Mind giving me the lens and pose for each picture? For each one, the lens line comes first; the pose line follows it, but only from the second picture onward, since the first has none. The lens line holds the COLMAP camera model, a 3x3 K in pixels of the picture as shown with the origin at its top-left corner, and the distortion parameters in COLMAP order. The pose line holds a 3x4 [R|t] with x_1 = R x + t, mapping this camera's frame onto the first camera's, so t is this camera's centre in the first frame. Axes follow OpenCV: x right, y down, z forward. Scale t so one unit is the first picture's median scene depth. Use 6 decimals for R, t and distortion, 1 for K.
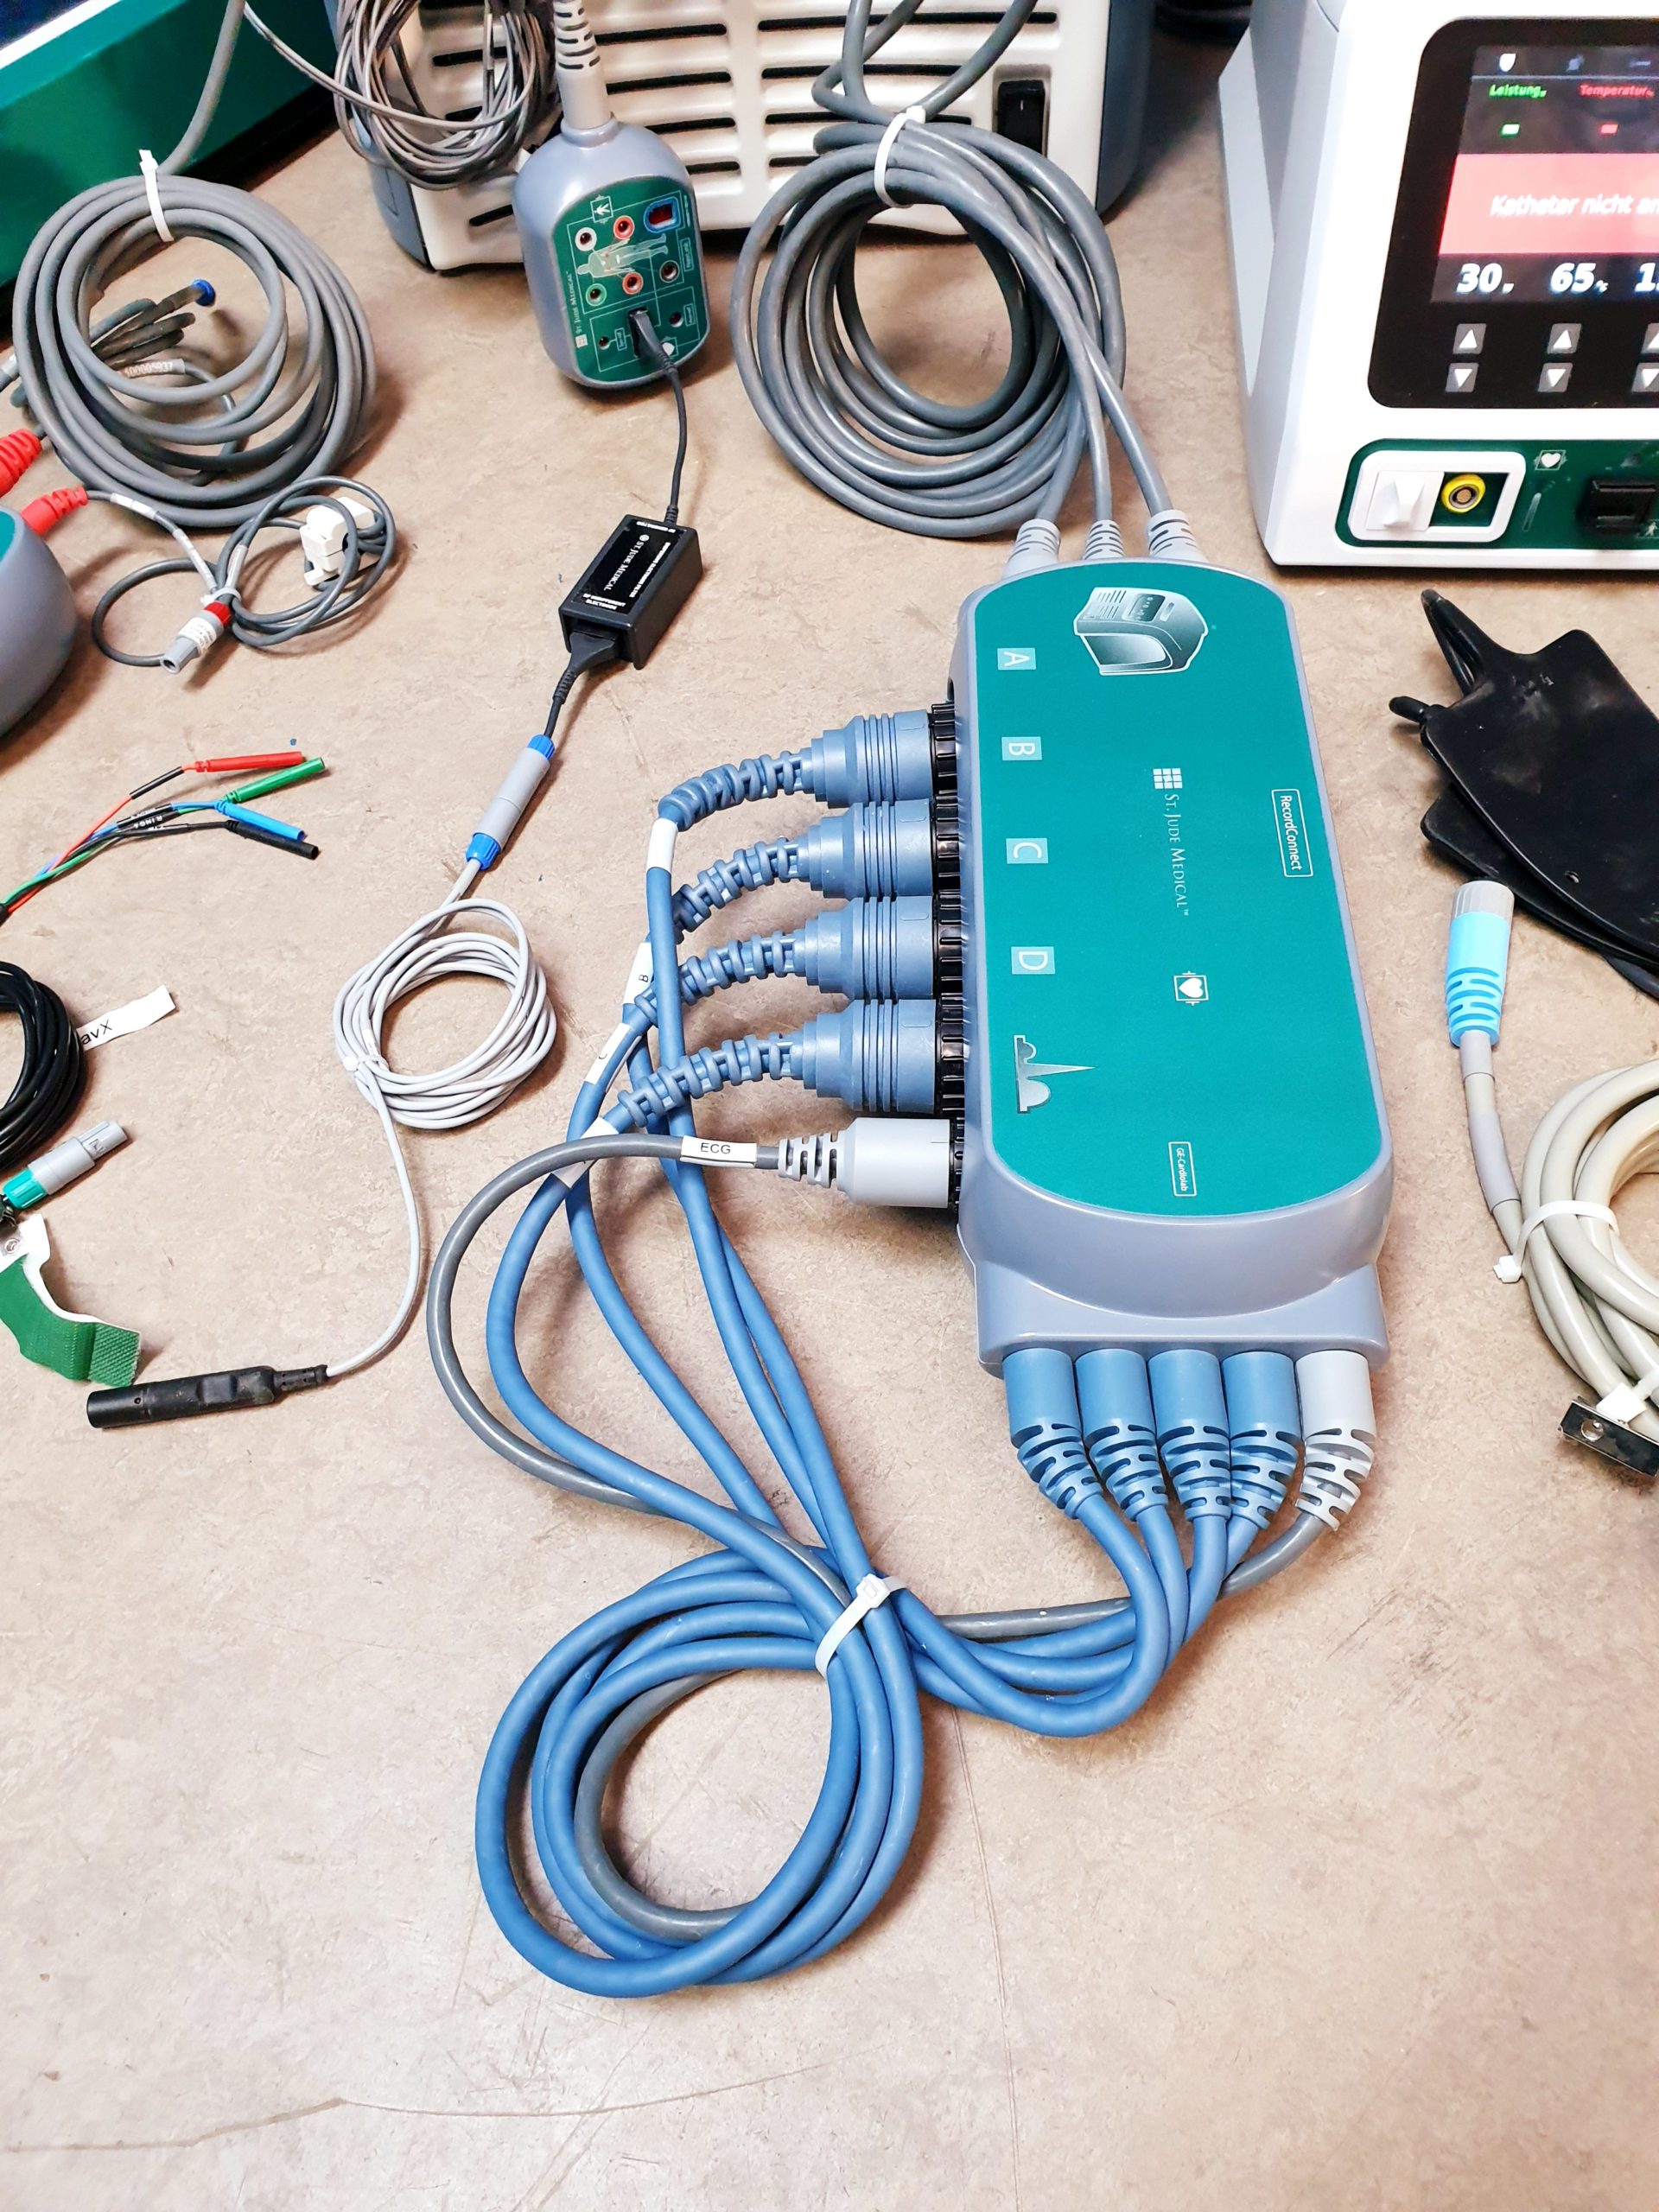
lens RADIAL K [[1641.2, 0, 829.5], [0, 1641.2, 1106.0], [0, 0, 1]] dist [-0.007015, -0.009260]
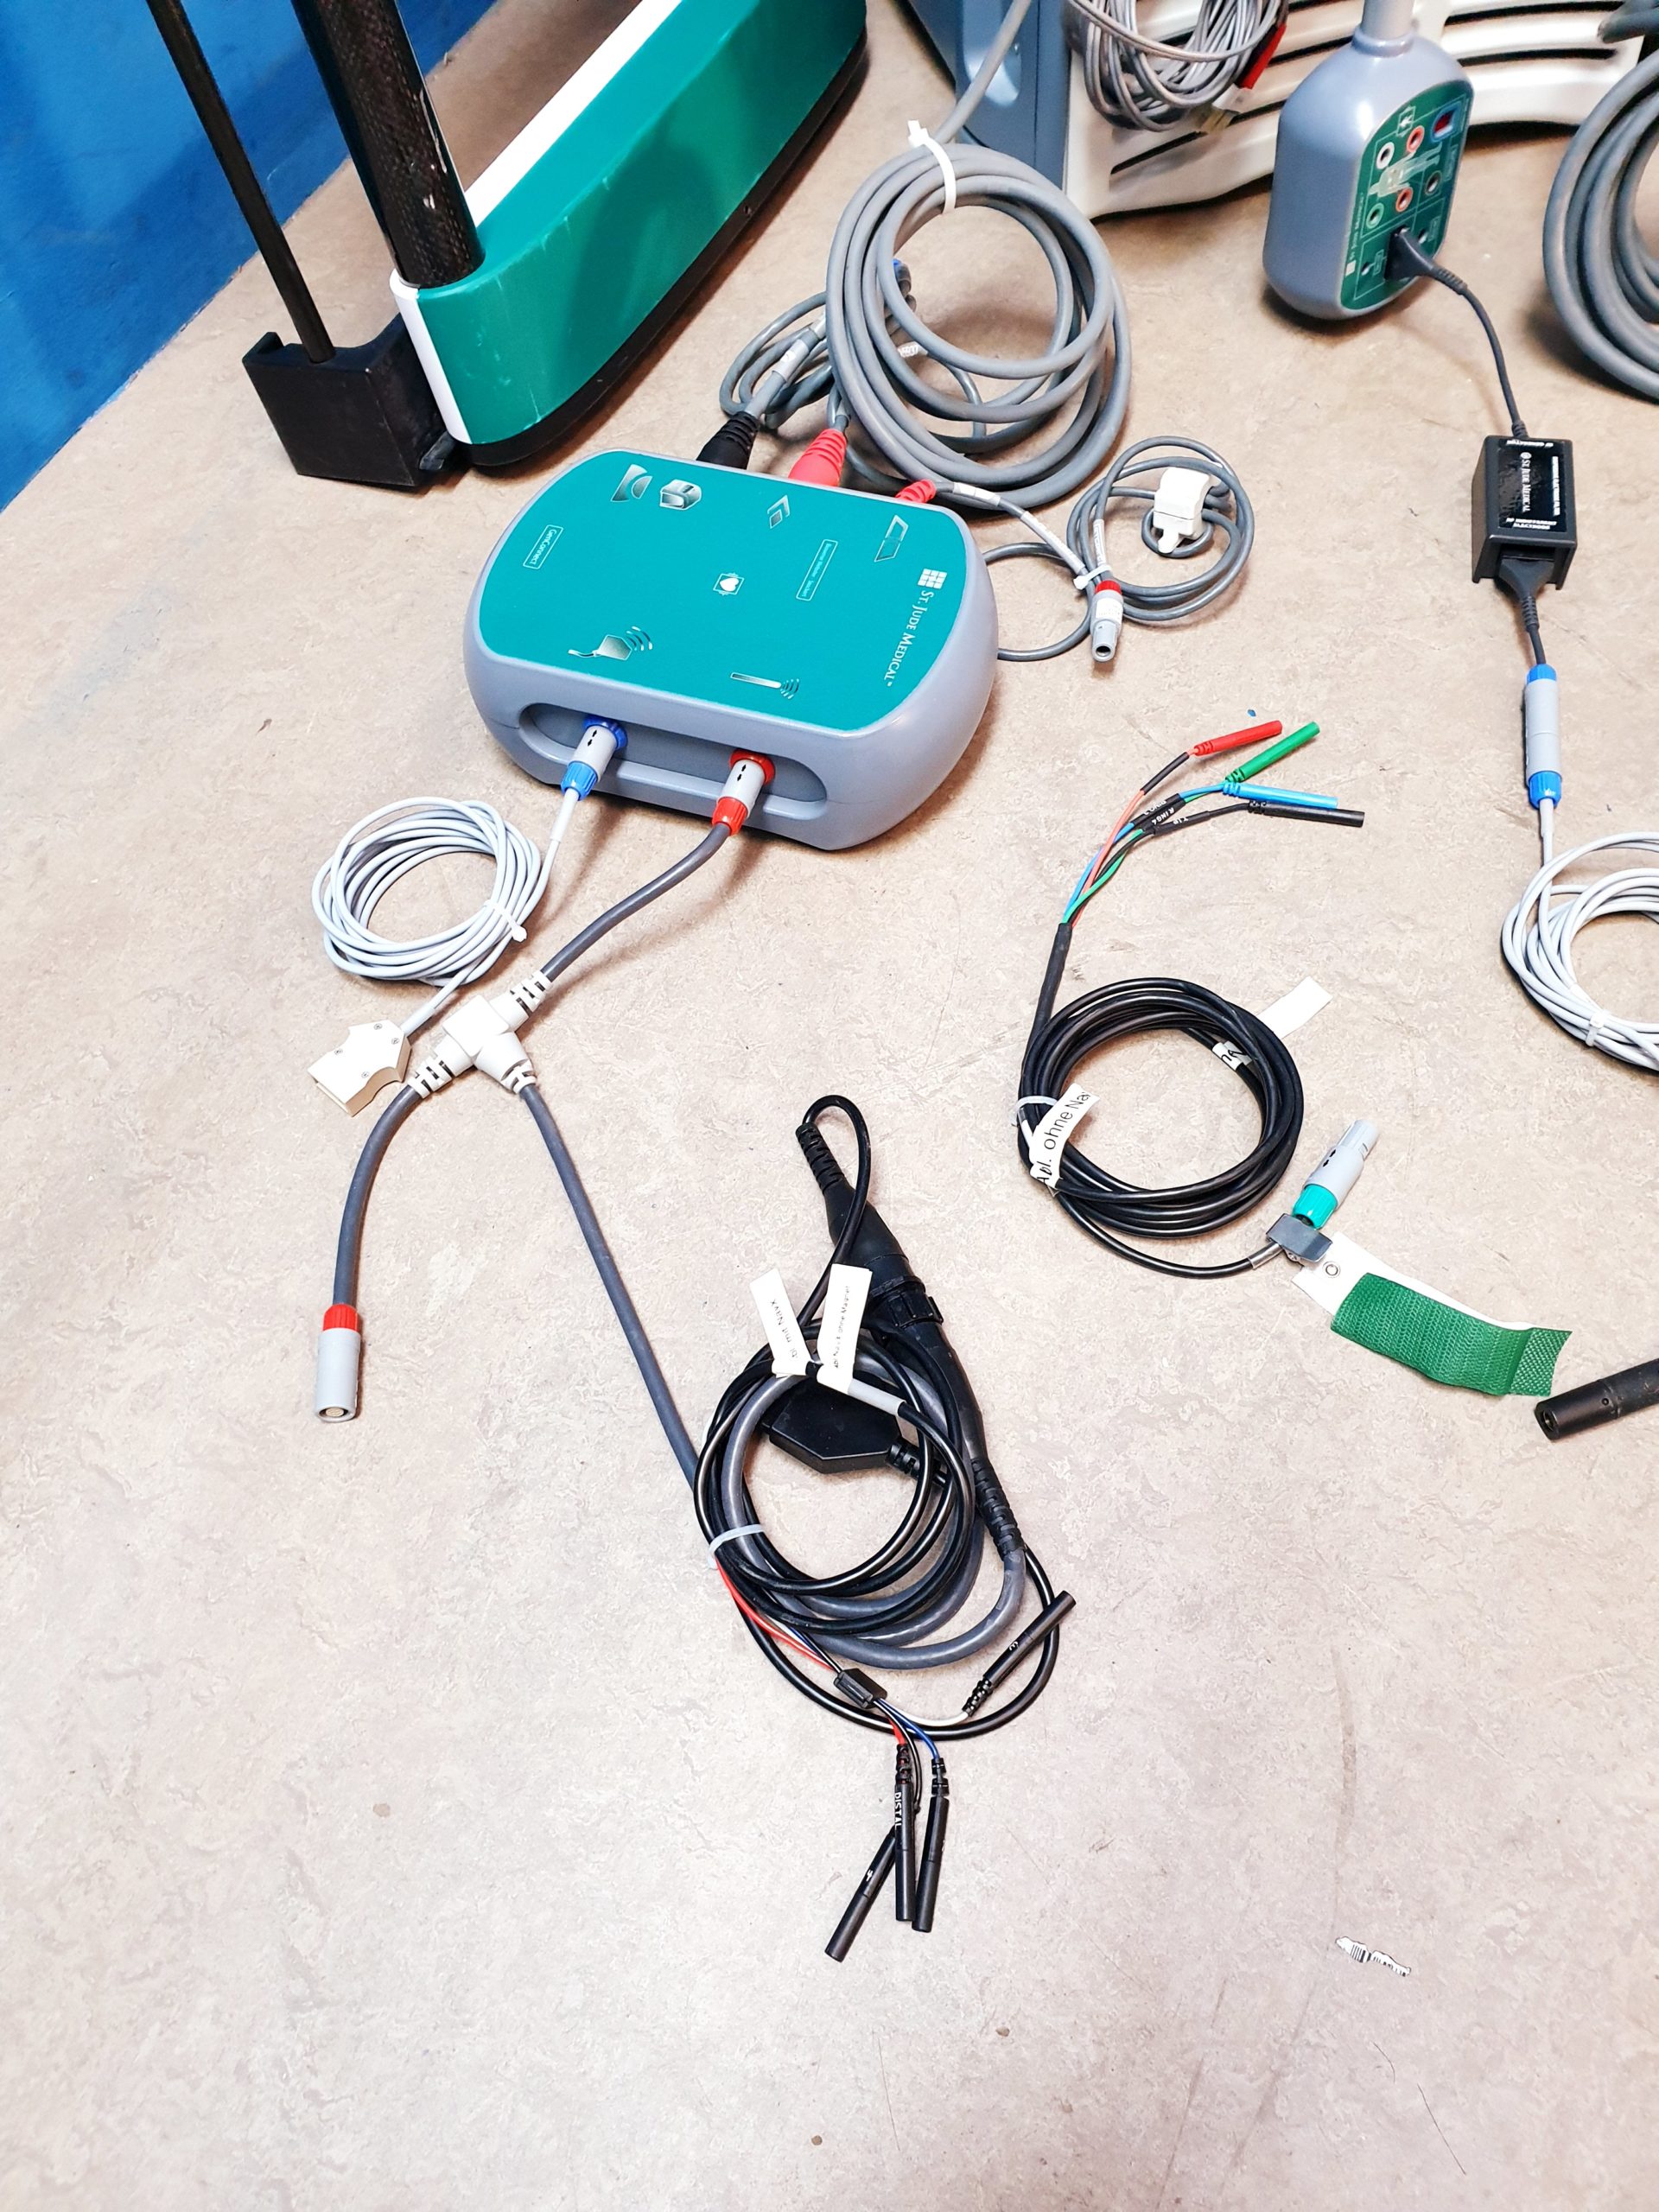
lens RADIAL K [[1641.2, 0, 829.5], [0, 1641.2, 1106.0], [0, 0, 1]] dist [-0.007015, -0.009260]
pose [[0.984093, -0.163983, 0.068338, -0.681558], [0.163857, 0.986456, 0.007481, -0.048210], [-0.068639, 0.003836, 0.997634, 0.083577]]
